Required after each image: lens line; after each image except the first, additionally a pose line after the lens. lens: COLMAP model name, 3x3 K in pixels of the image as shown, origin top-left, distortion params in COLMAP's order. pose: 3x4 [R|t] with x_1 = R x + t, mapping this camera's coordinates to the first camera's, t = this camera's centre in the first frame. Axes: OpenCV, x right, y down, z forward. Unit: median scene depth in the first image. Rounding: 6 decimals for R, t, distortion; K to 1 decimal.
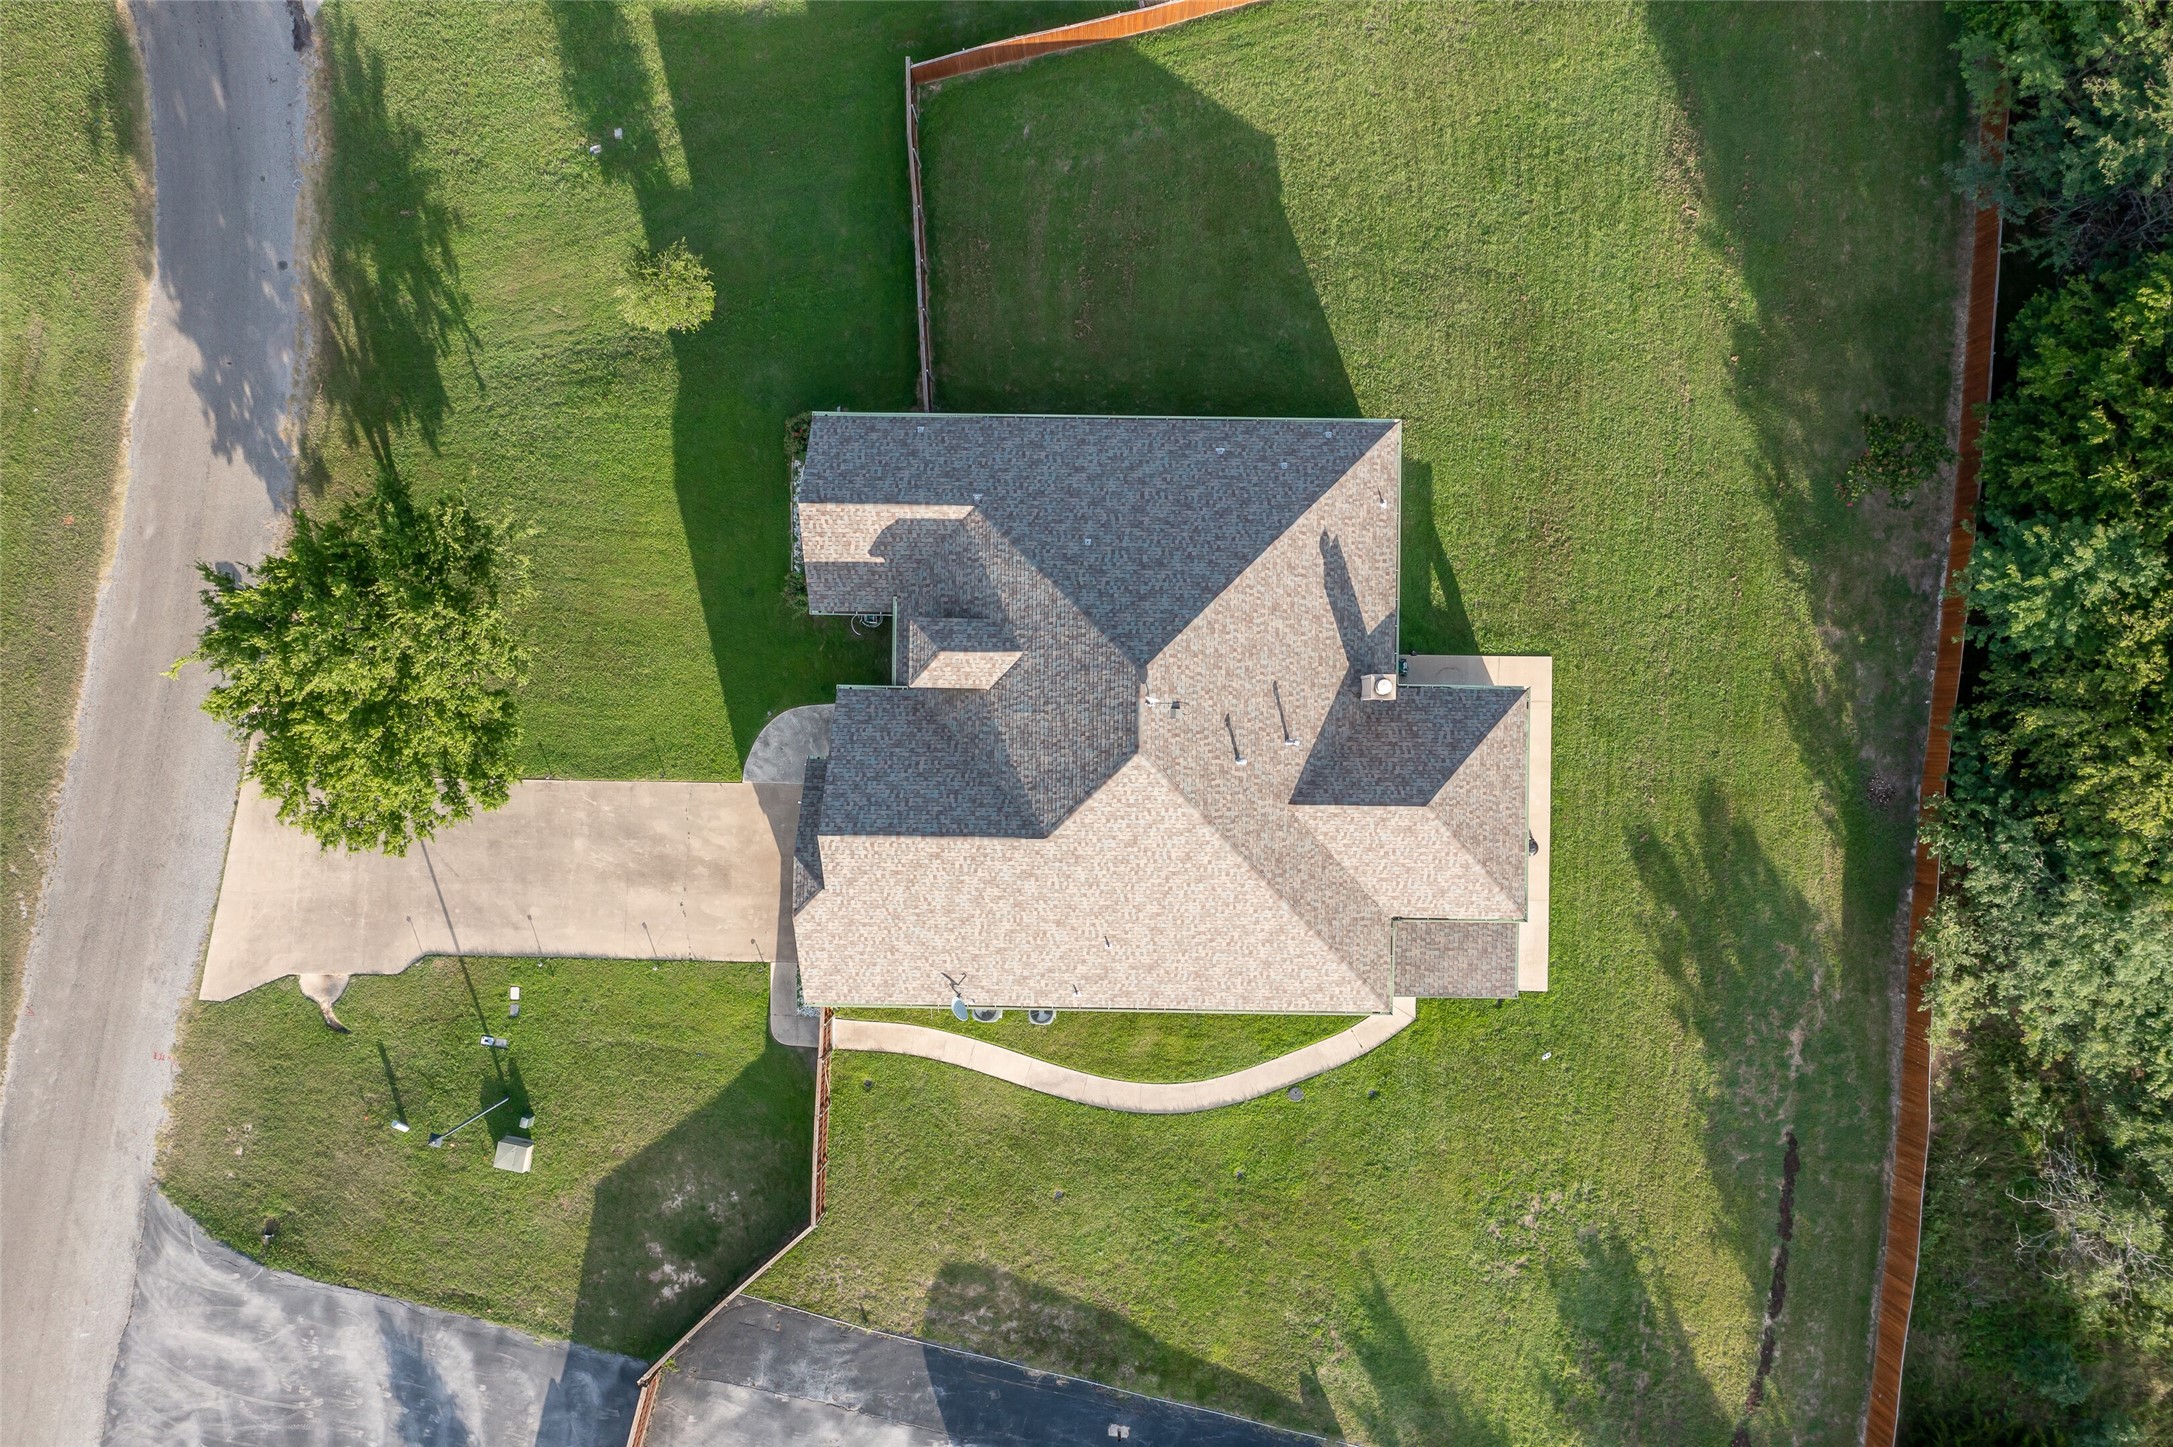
lens RADIAL K [[1763.2, 0, 1086.5], [0, 1763.2, 723.5], [0, 0, 1]] dist [-0.015731, -0.001768]
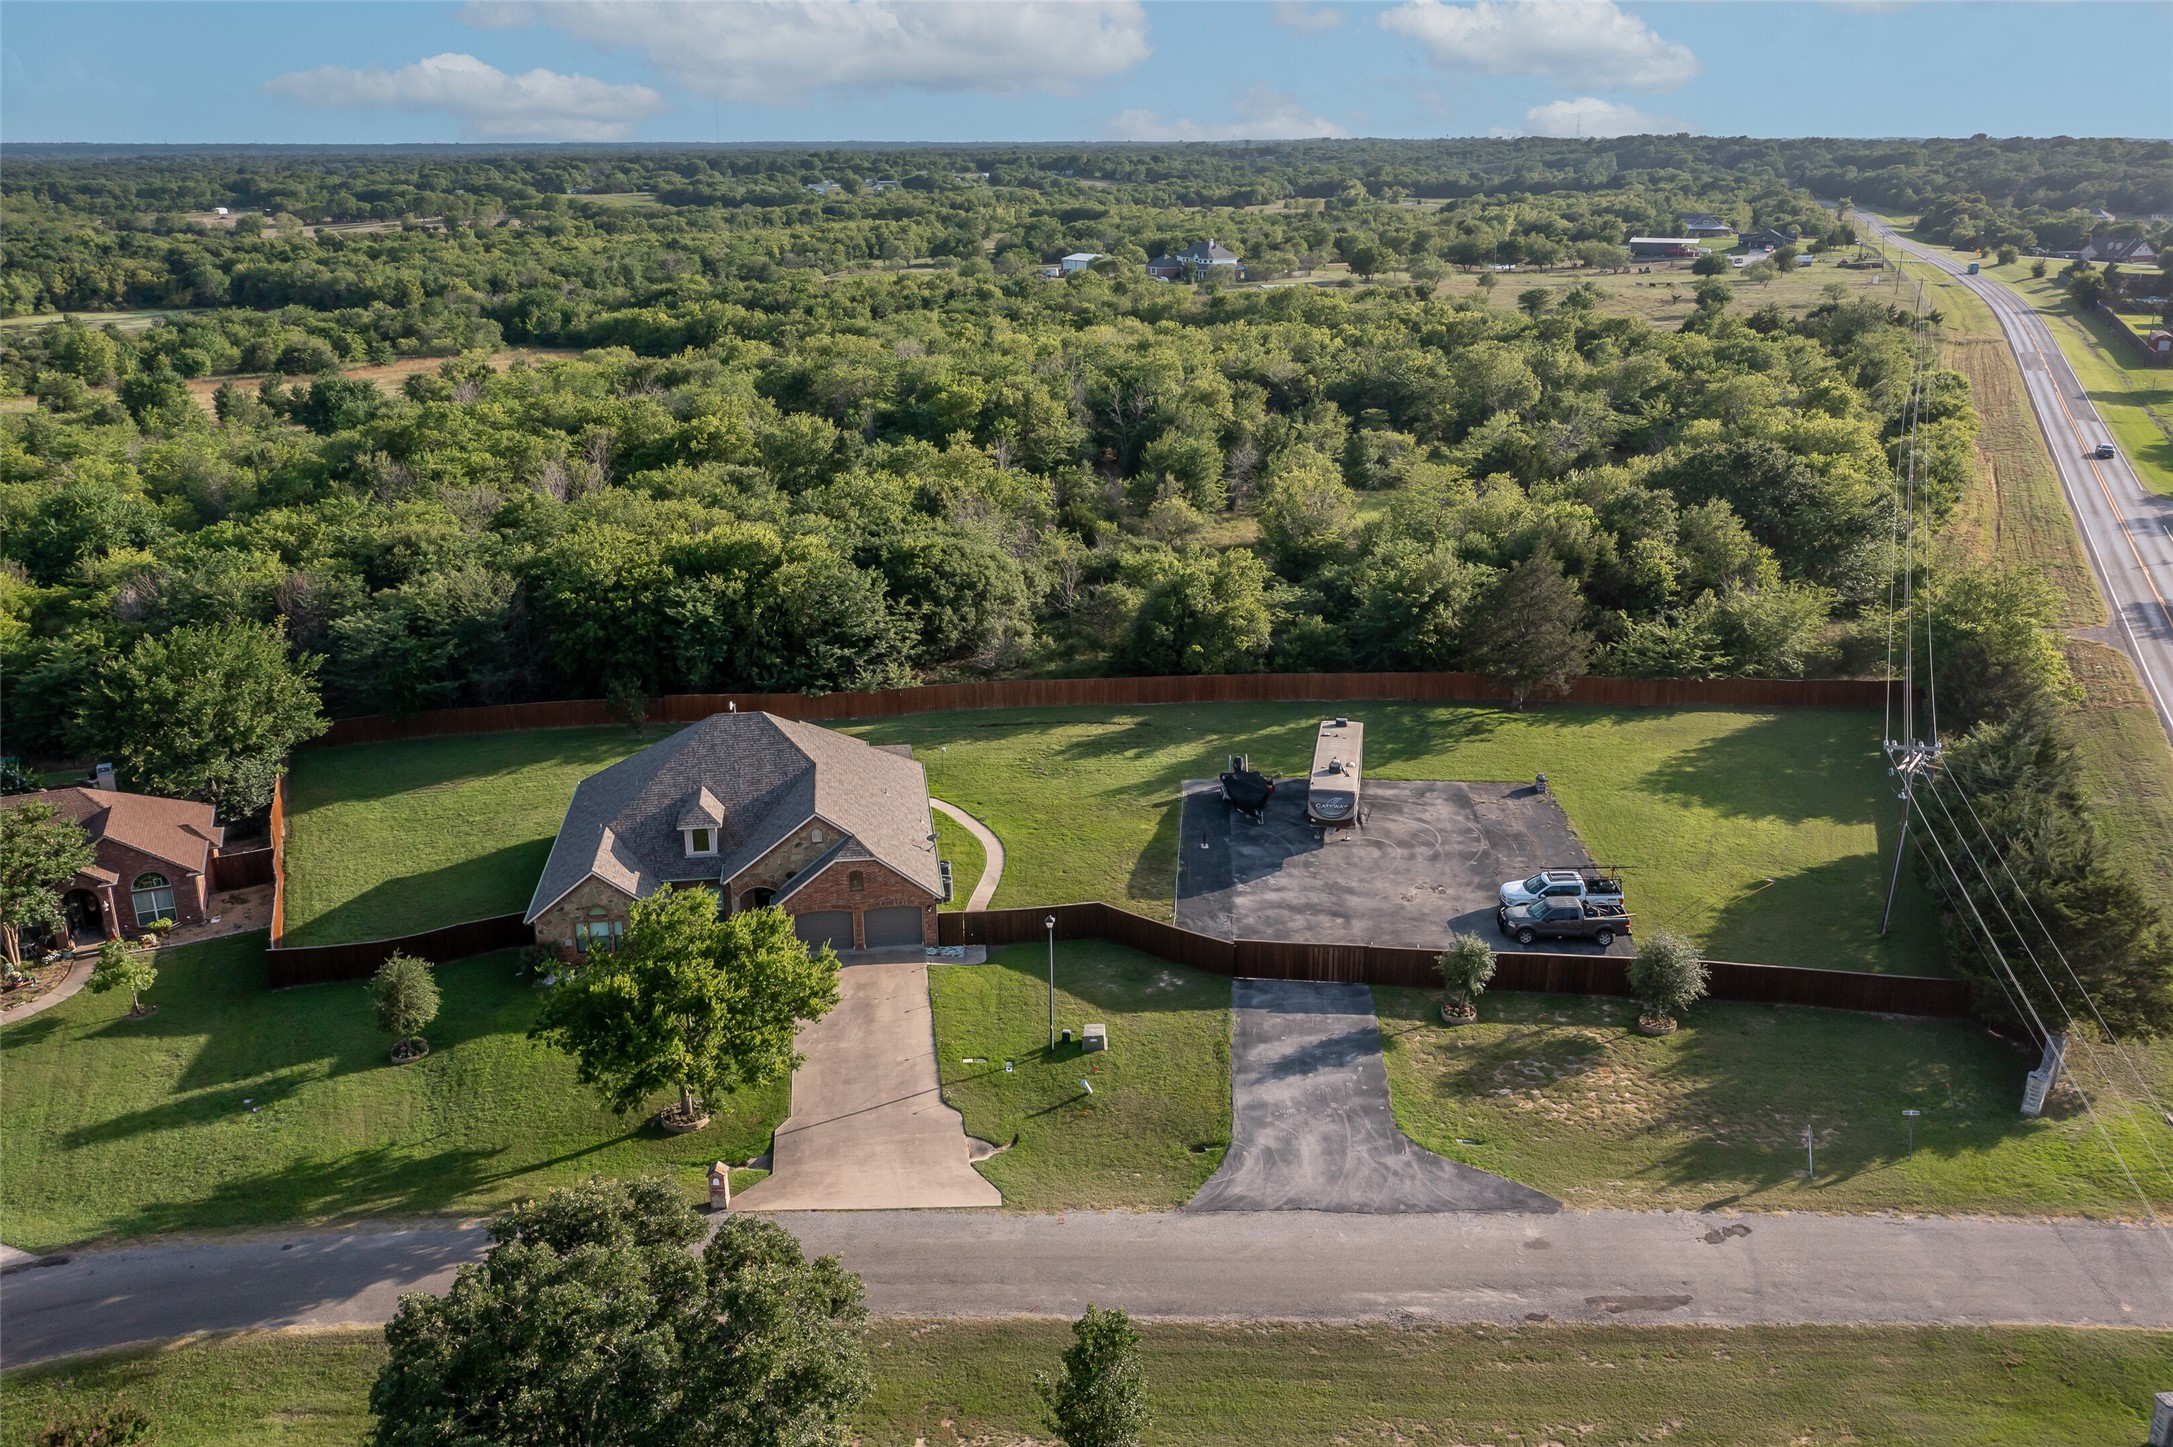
lens RADIAL K [[1763.2, 0, 1086.5], [0, 1763.2, 723.5], [0, 0, 1]] dist [-0.015731, -0.001768]
pose [[-0.156879, -0.305482, 0.939186, -1.427676], [0.987611, -0.045040, 0.150319, 0.061263], [-0.003619, 0.951132, 0.308763, 0.398977]]
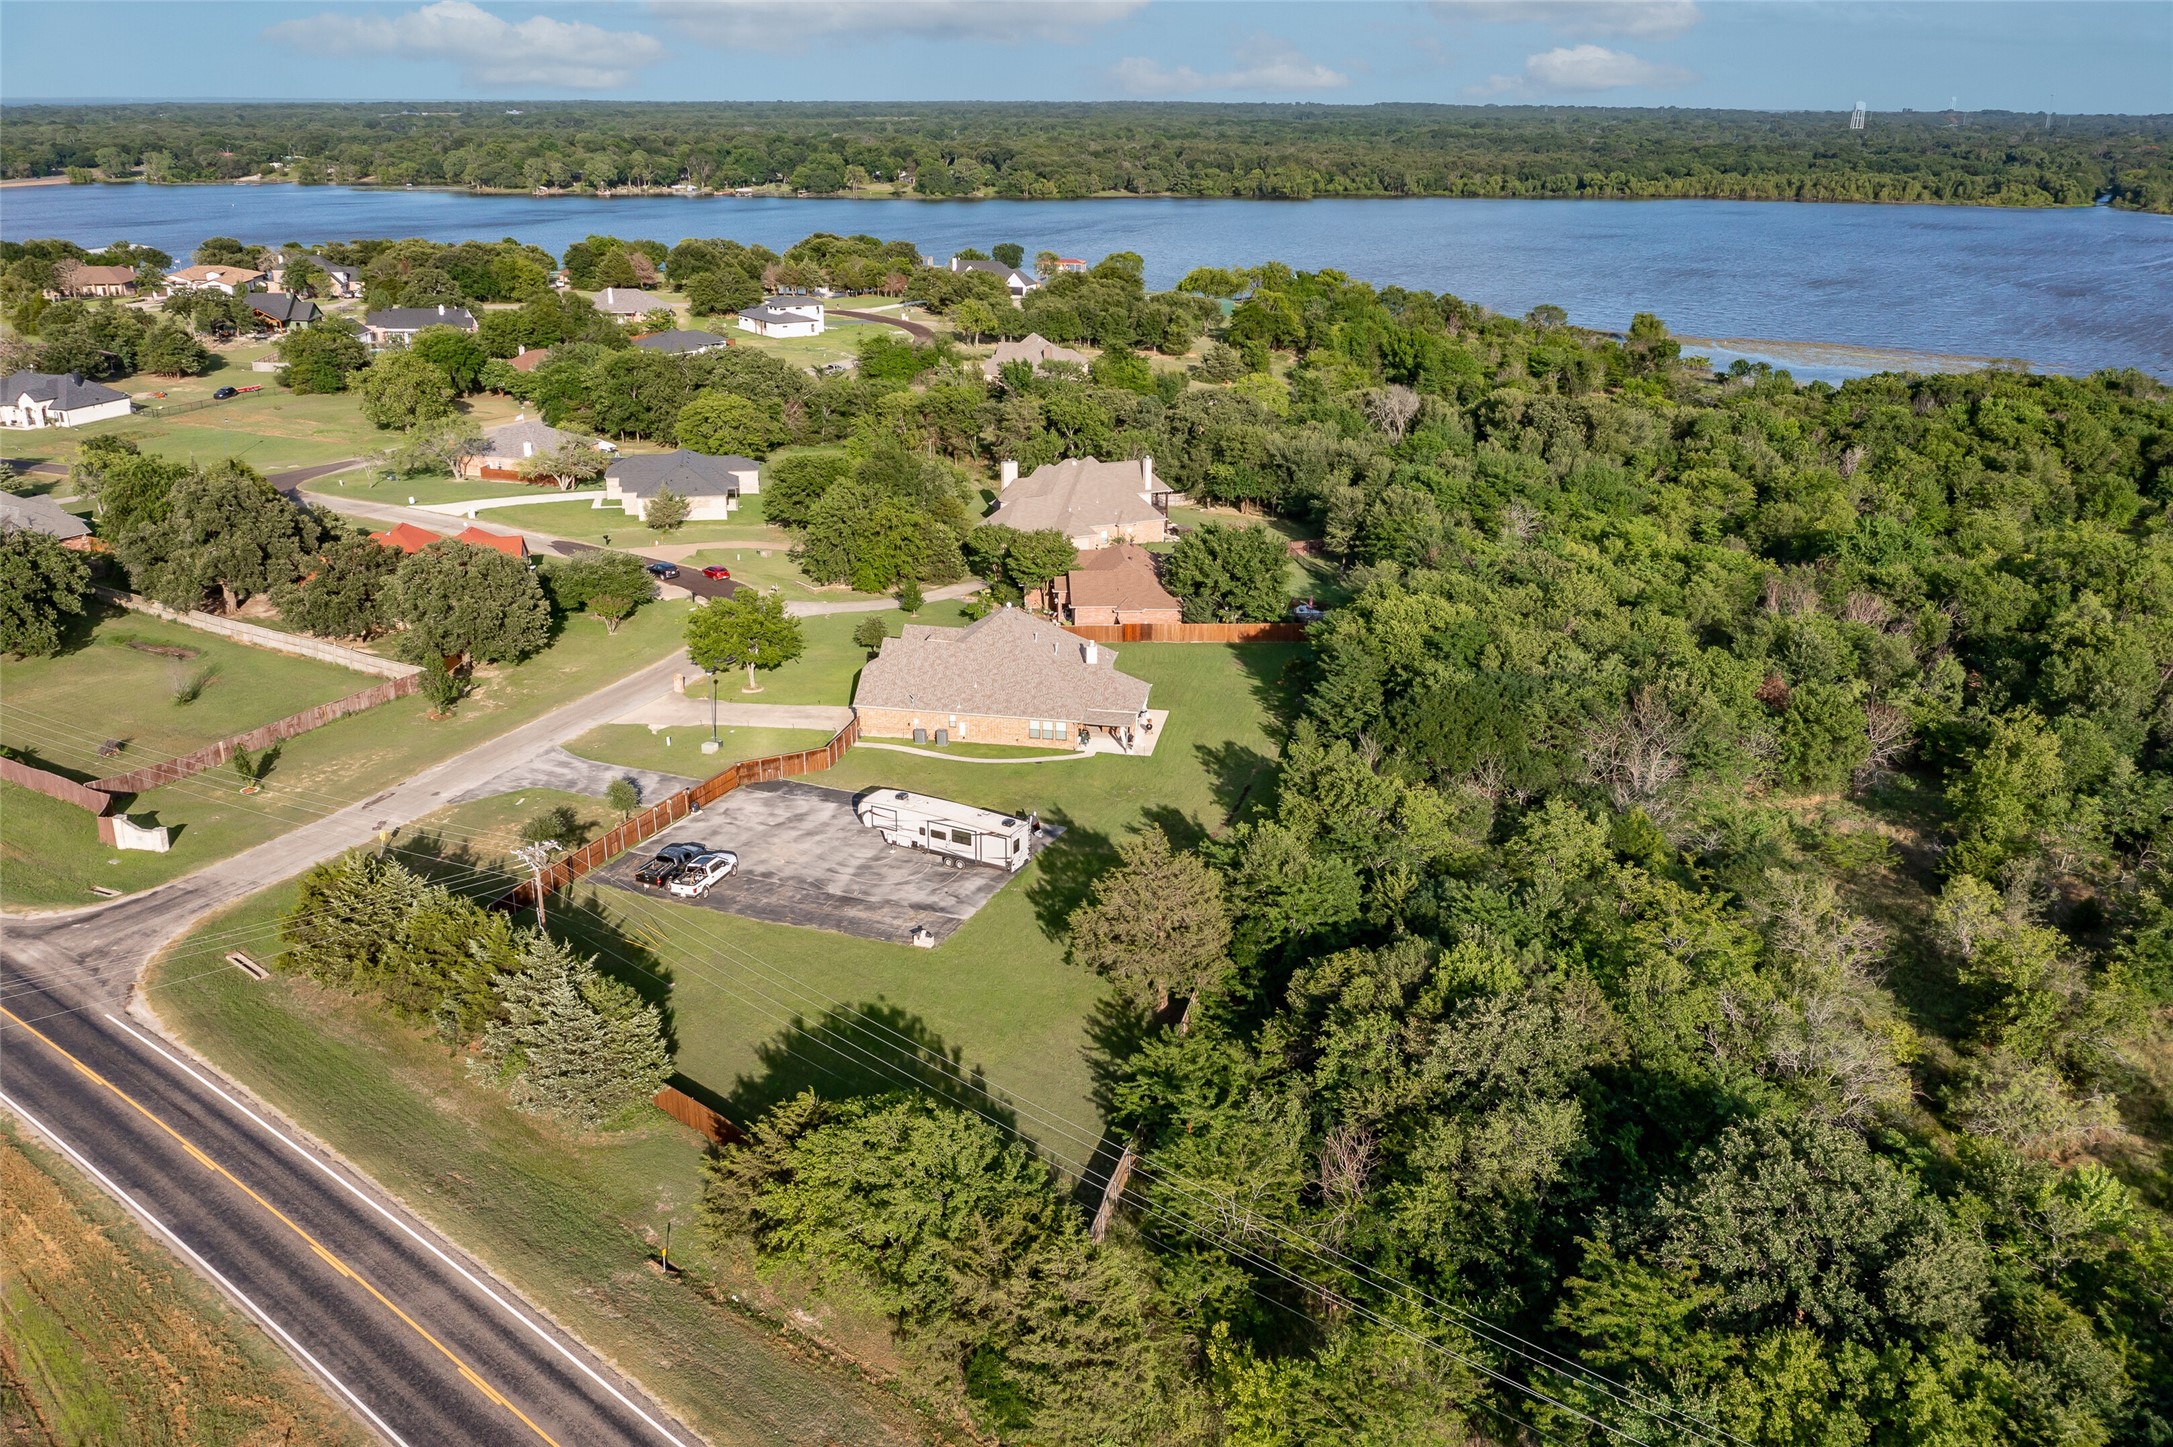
lens RADIAL K [[1763.2, 0, 1086.5], [0, 1763.2, 723.5], [0, 0, 1]] dist [-0.015731, -0.001768]
pose [[0.985343, 0.067356, -0.156723, 0.557567], [-0.170294, 0.334901, -0.926737, 2.348166], [-0.009934, 0.939843, 0.341463, 0.150682]]
